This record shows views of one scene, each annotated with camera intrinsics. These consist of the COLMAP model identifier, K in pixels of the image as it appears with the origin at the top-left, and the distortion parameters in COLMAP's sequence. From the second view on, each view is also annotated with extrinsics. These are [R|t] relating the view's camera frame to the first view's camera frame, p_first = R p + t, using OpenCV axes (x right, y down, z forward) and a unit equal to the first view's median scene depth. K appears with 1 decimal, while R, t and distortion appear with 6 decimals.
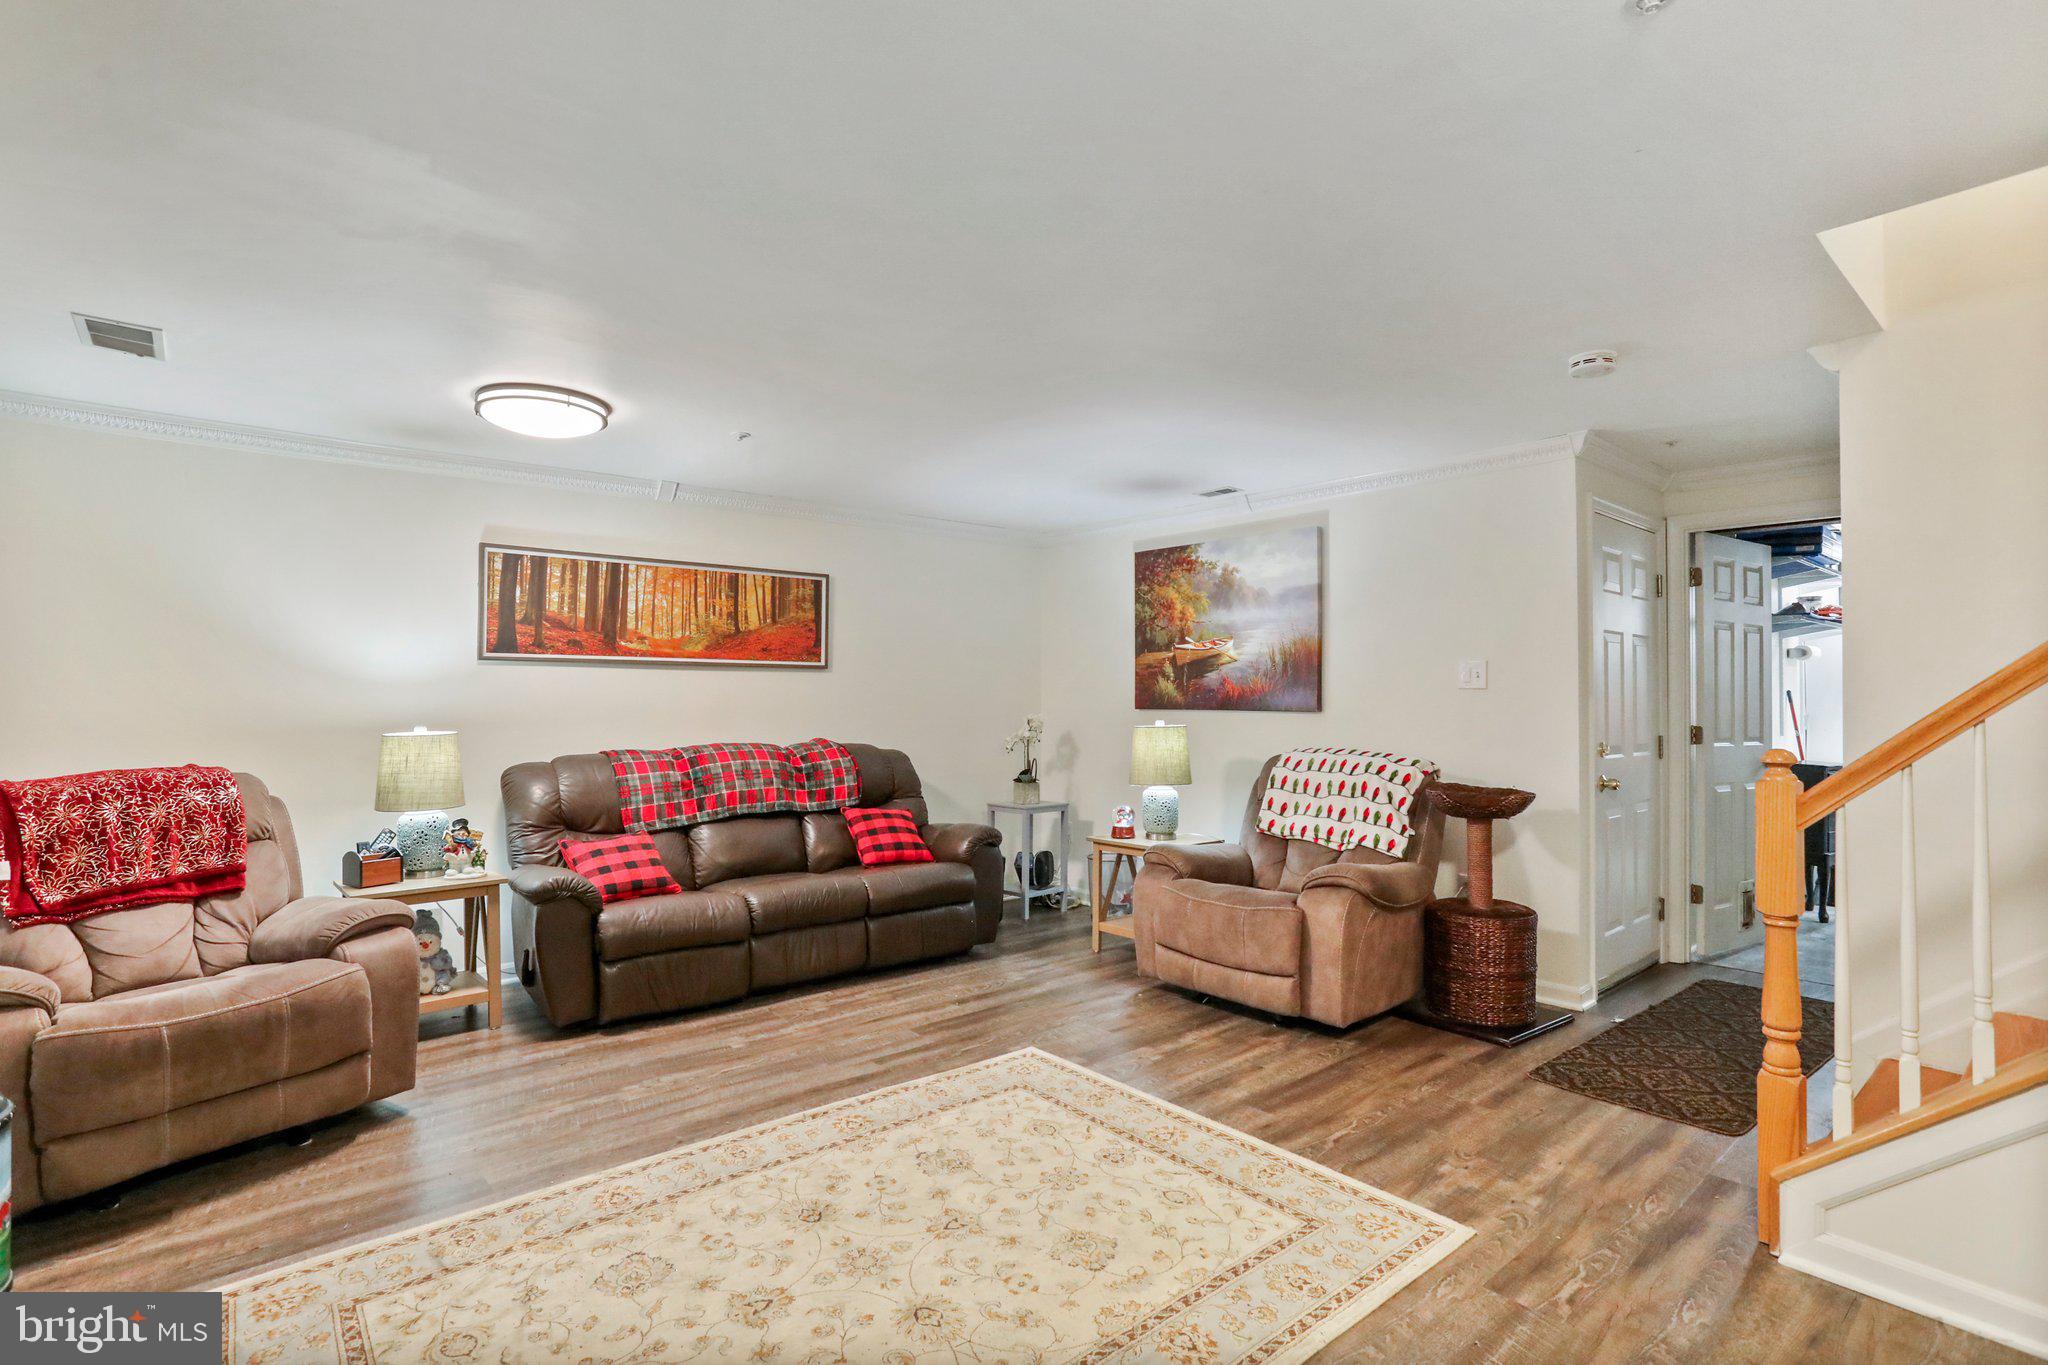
lens RADIAL K [[999.4, 0, 1026.2], [0, 999.4, 683.2], [0, 0, 1]] dist [-0.037915, 0.015332]
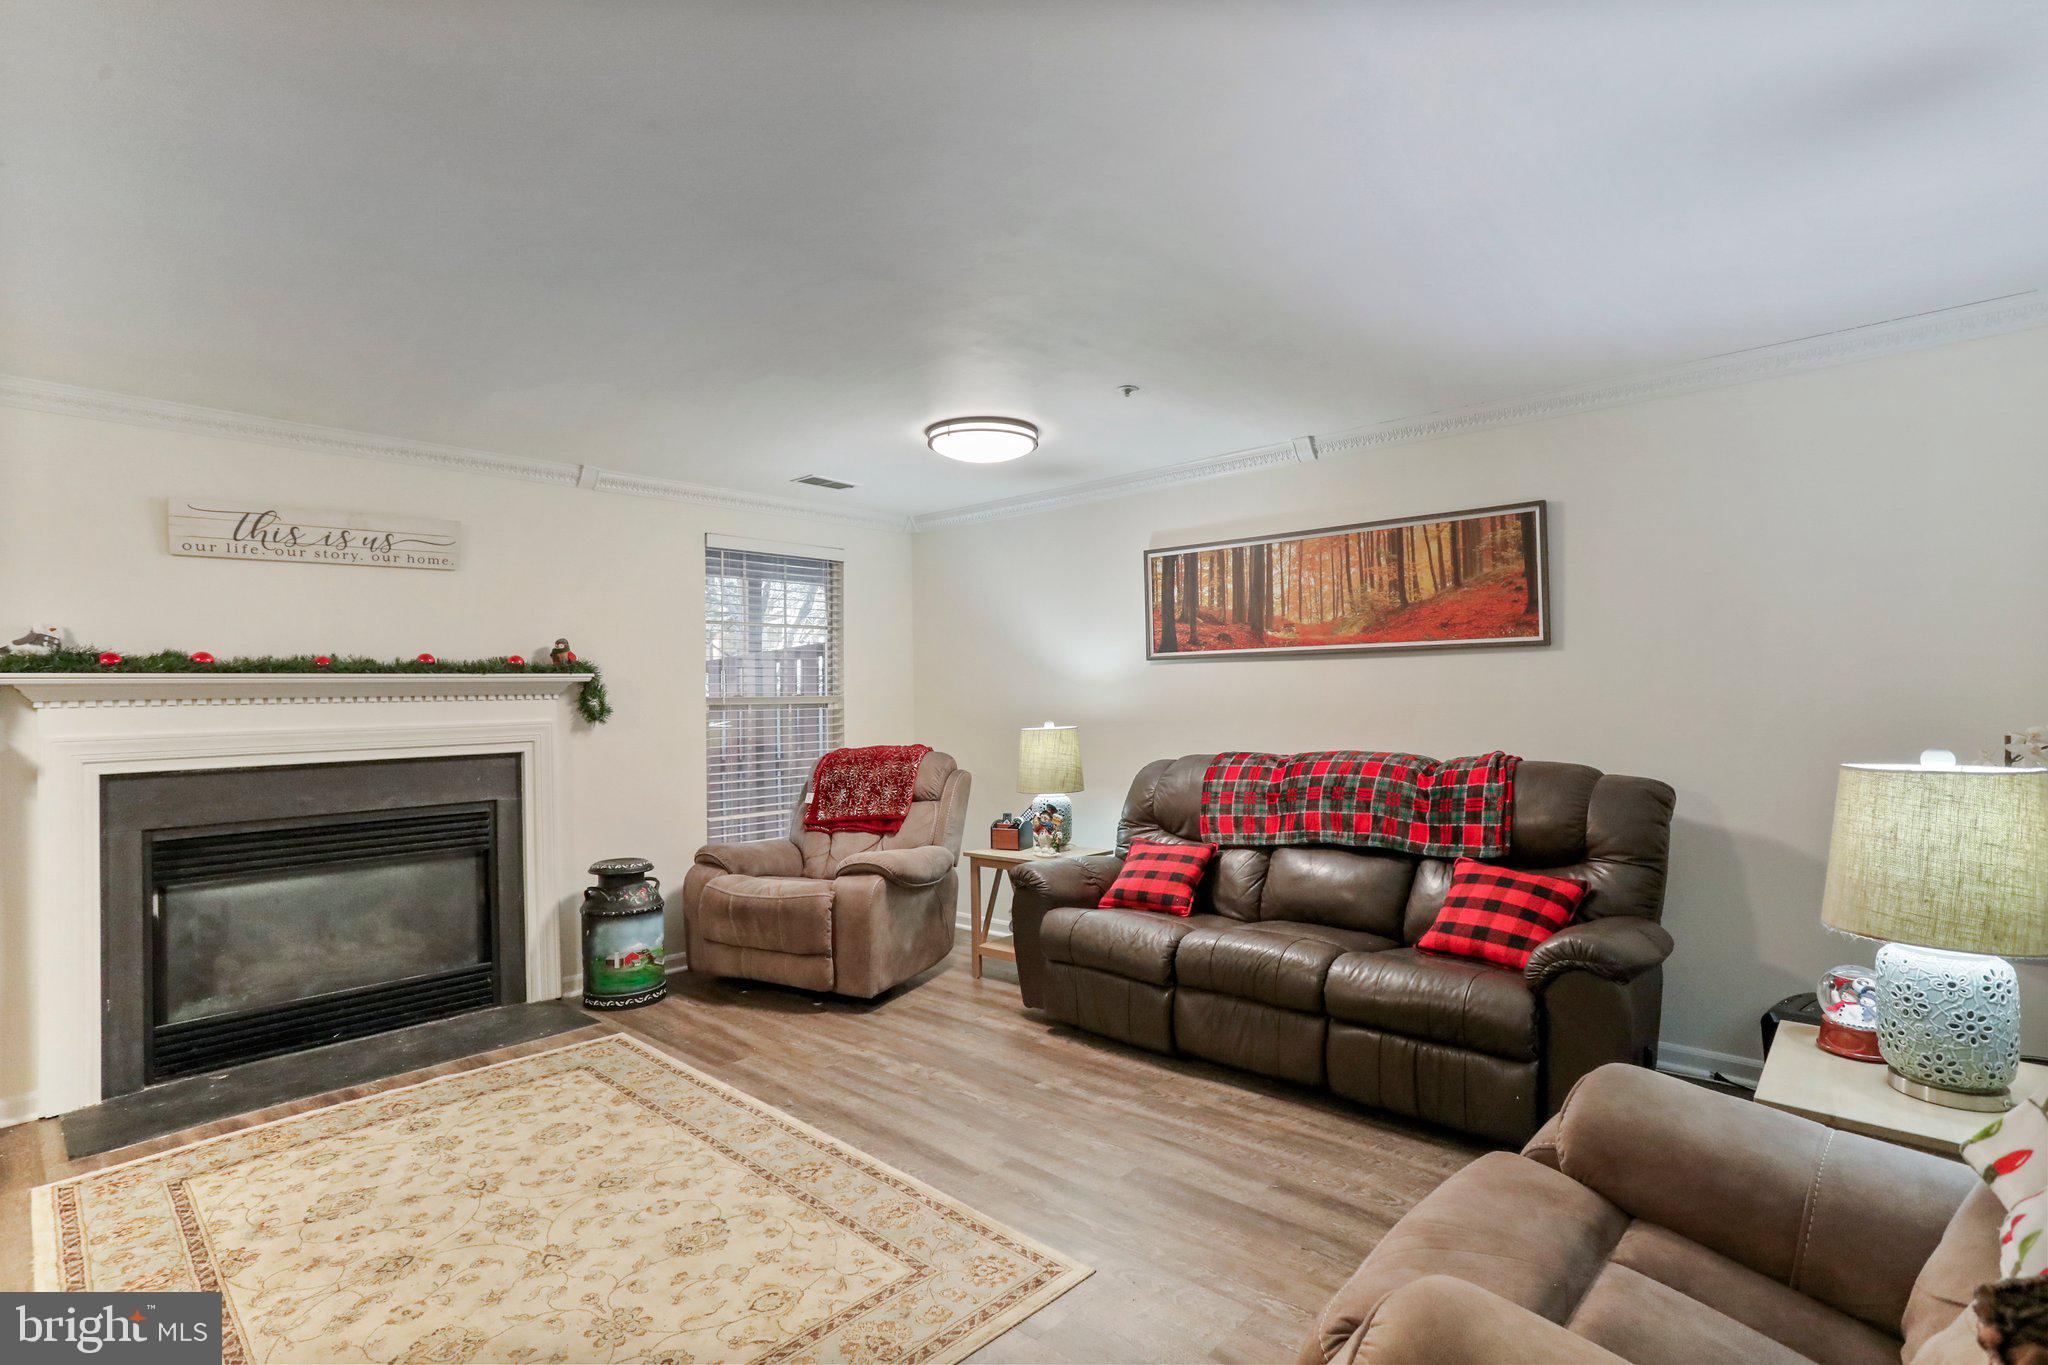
lens RADIAL K [[999.4, 0, 1021.8], [0, 999.4, 682.1], [0, 0, 1]] dist [-0.037915, 0.015332]
pose [[0.105627, -0.013918, -0.994308, 0.494101], [0.031568, 0.999445, -0.010636, 0.006894], [0.993905, -0.030265, 0.106008, 0.727316]]
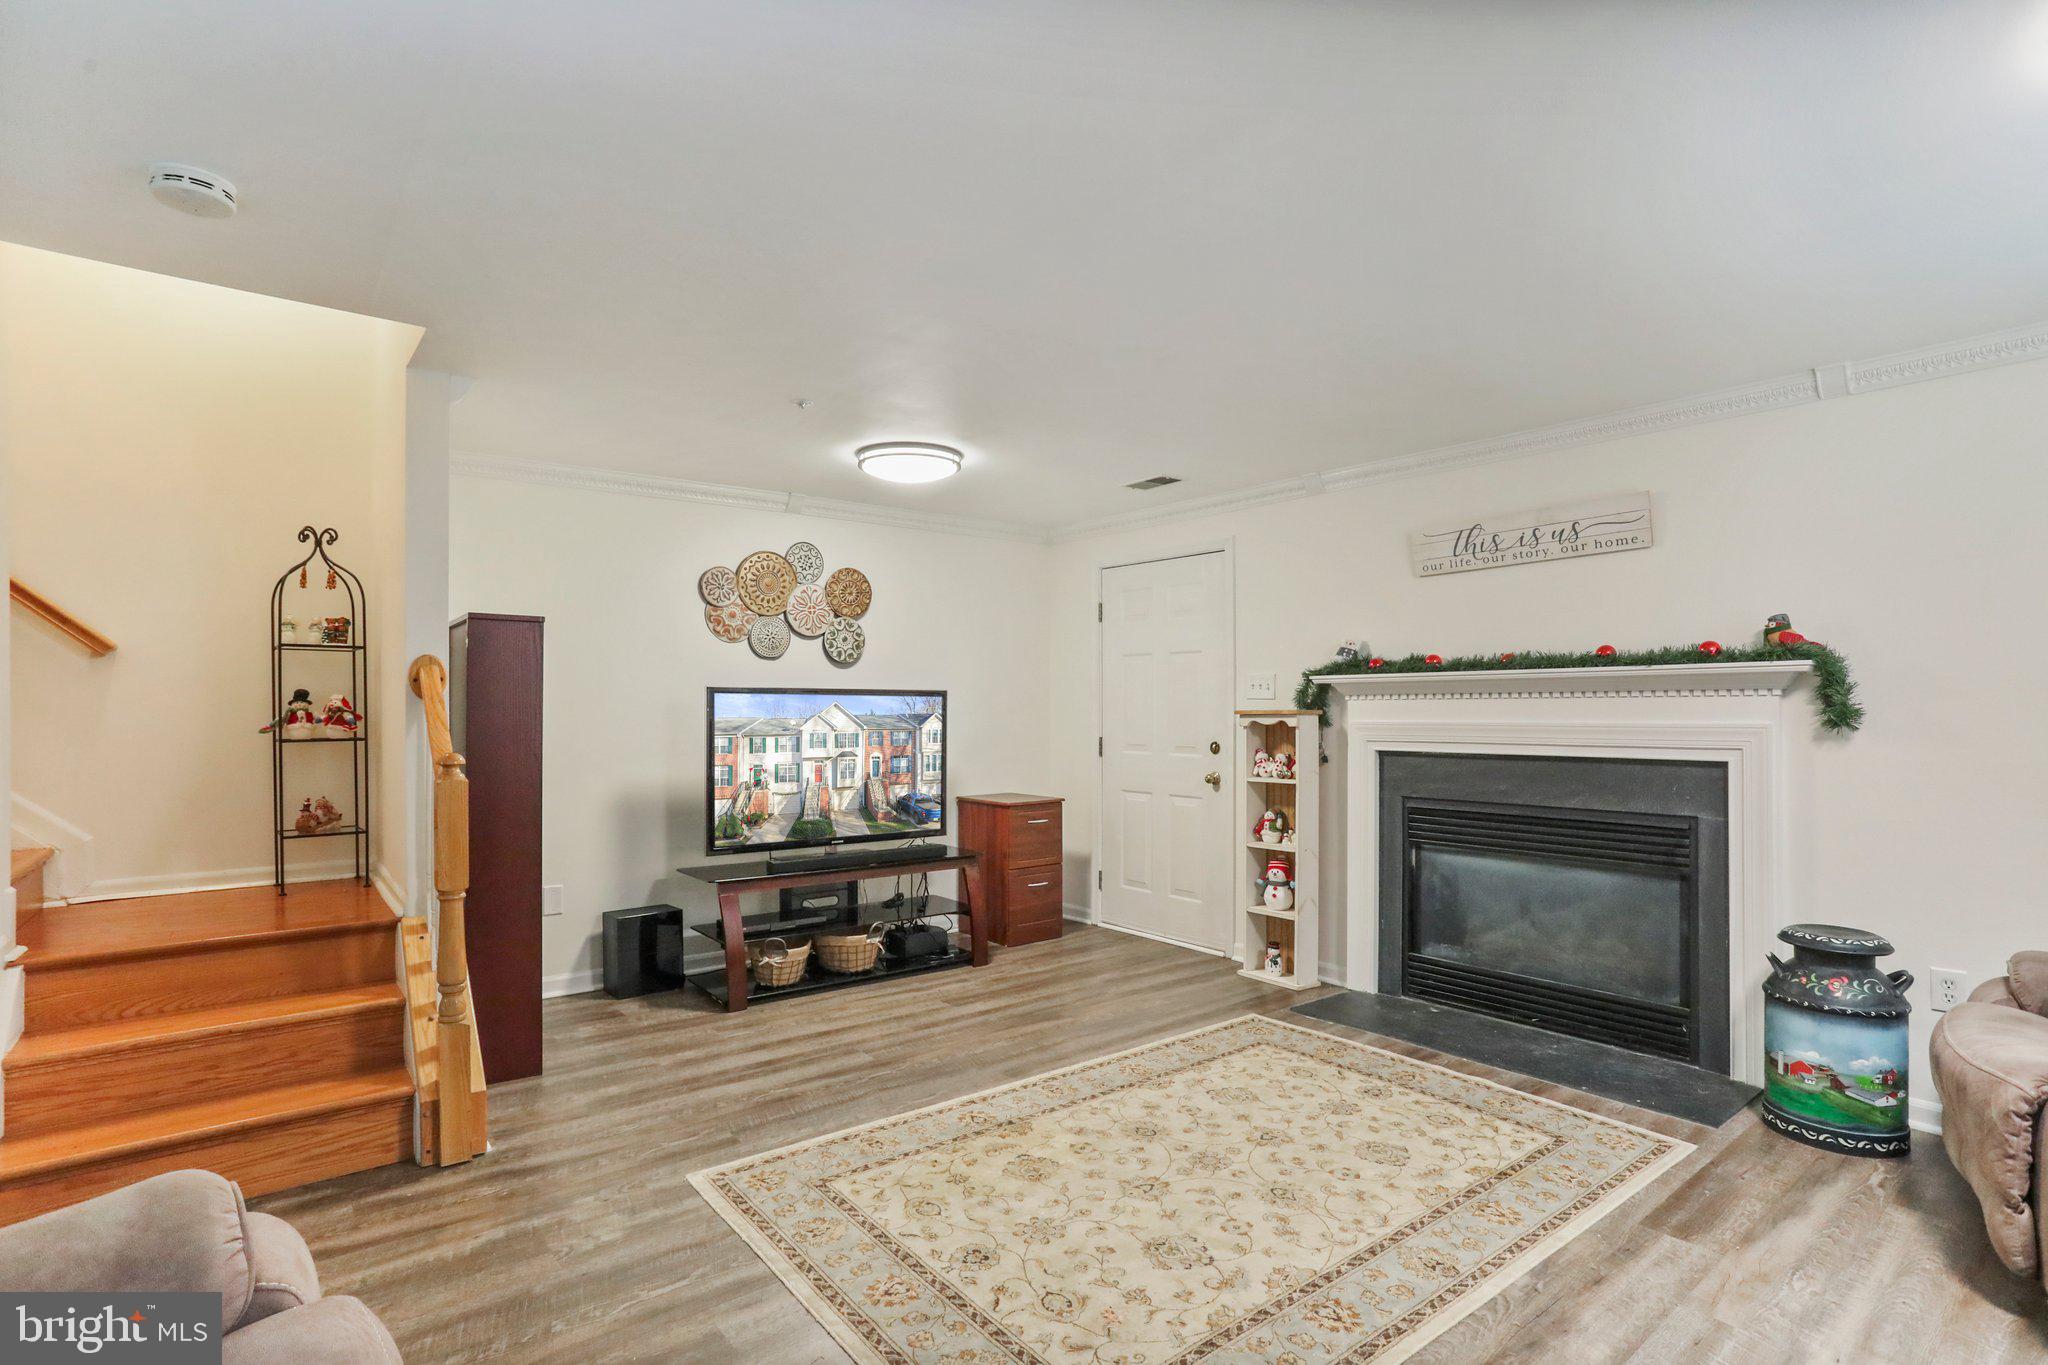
lens RADIAL K [[999.4, 0, 1013.6], [0, 999.4, 700.1], [0, 0, 1]] dist [-0.037915, 0.015332]
pose [[-0.998397, 0.003556, 0.056492, 0.004936], [0.002500, 0.999821, -0.018768, 0.014273], [-0.056548, -0.018597, -0.998227, 1.124414]]
